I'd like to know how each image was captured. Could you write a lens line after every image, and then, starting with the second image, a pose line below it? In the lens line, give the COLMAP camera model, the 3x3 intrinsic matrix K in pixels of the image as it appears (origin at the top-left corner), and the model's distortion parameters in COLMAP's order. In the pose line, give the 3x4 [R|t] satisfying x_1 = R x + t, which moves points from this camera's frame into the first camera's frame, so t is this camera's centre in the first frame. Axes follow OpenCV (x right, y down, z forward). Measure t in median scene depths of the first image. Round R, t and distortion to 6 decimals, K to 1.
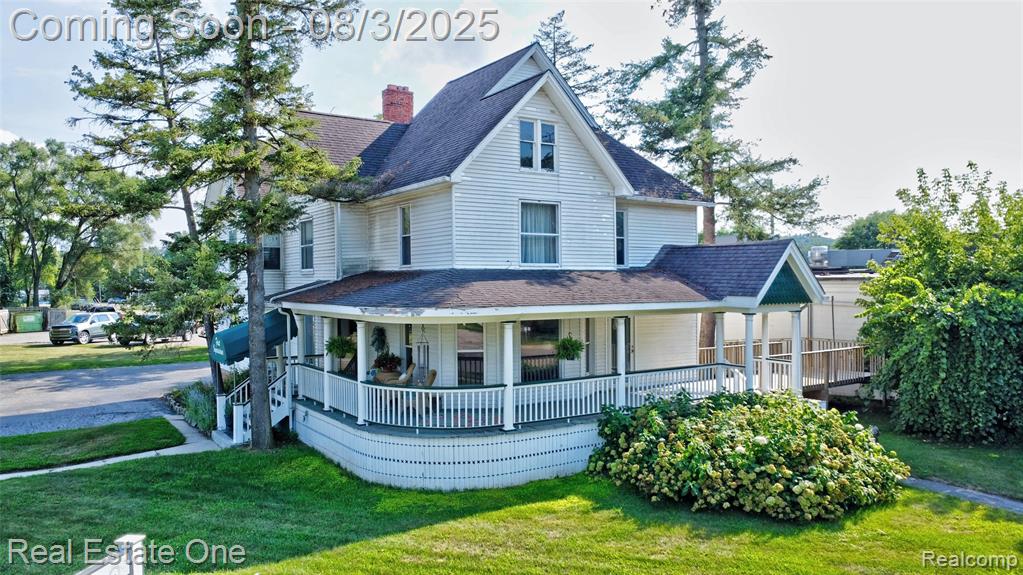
lens RADIAL K [[739.7, 0, 511.5], [0, 739.7, 287.5], [0, 0, 1]] dist [-0.047423, -0.002099]
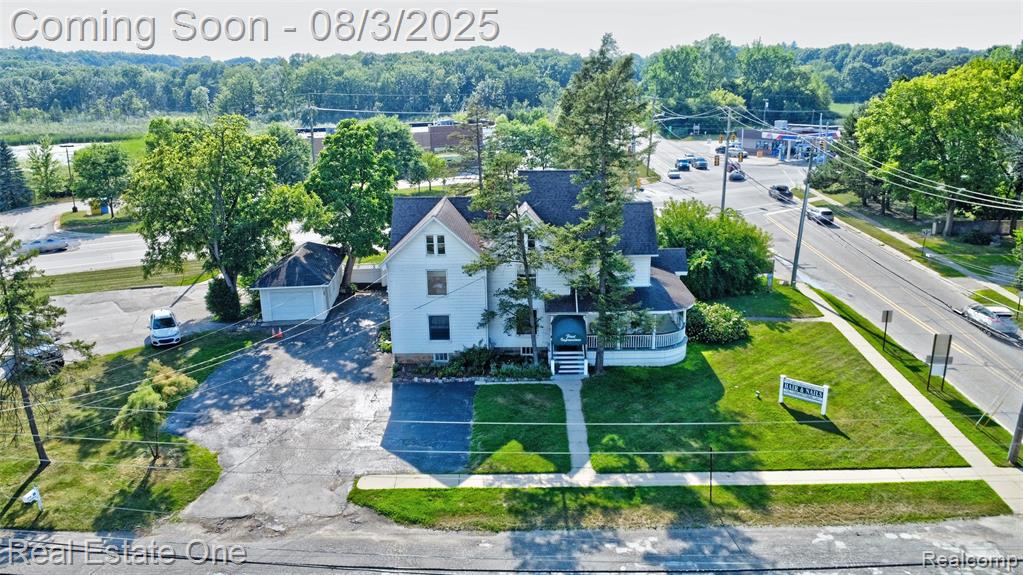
lens RADIAL K [[739.7, 0, 511.5], [0, 739.7, 287.5], [0, 0, 1]] dist [-0.047423, -0.002099]
pose [[0.574607, -0.224195, 0.787124, -2.350637], [0.024799, 0.966077, 0.257062, -0.683864], [-0.818054, -0.128190, 0.560674, -0.099098]]
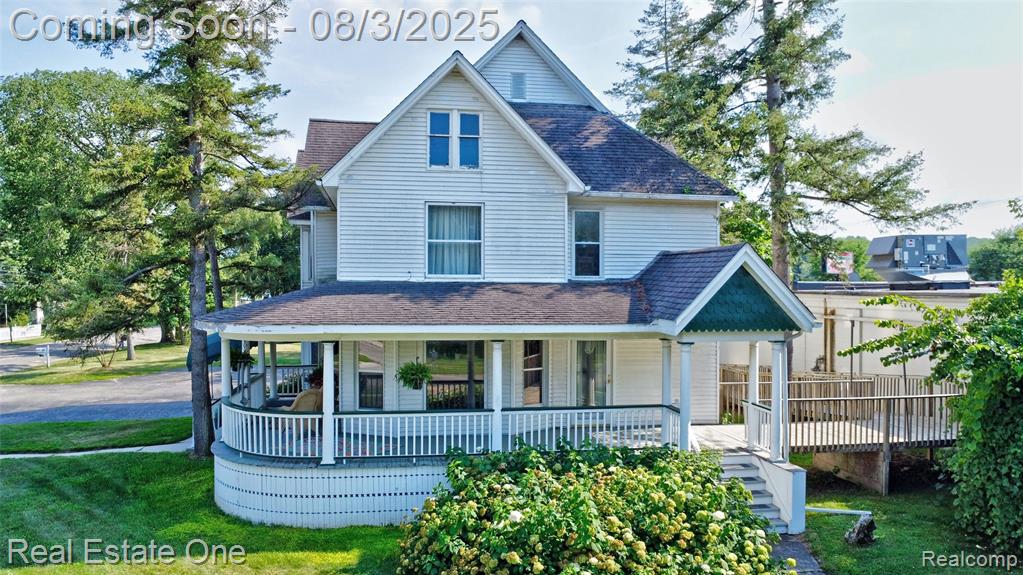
lens RADIAL K [[751.9, 0, 511.5], [0, 751.9, 287.5], [0, 0, 1]] dist [-0.035661, -0.000653]
pose [[0.909061, 0.009744, -0.416550, 0.476100], [-0.013231, 0.999897, -0.005484, -0.013890], [0.416454, 0.010497, 0.909096, 0.228906]]
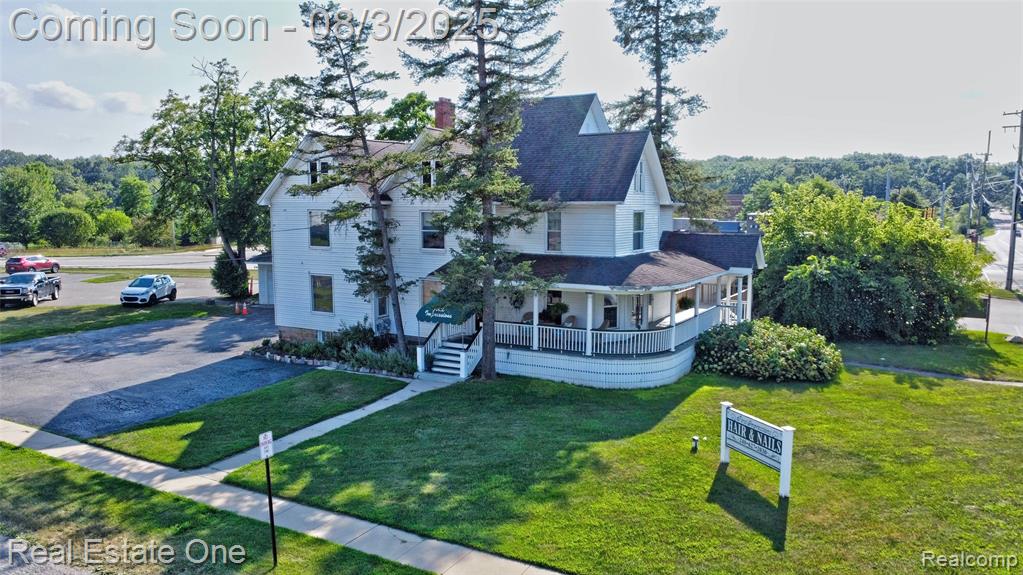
lens RADIAL K [[751.9, 0, 511.5], [0, 751.9, 287.5], [0, 0, 1]] dist [-0.035661, -0.000653]
pose [[0.896696, -0.040591, 0.440781, -0.950593], [-0.002022, 0.995401, 0.095778, -0.108758], [-0.442641, -0.086775, 0.892490, -0.352348]]
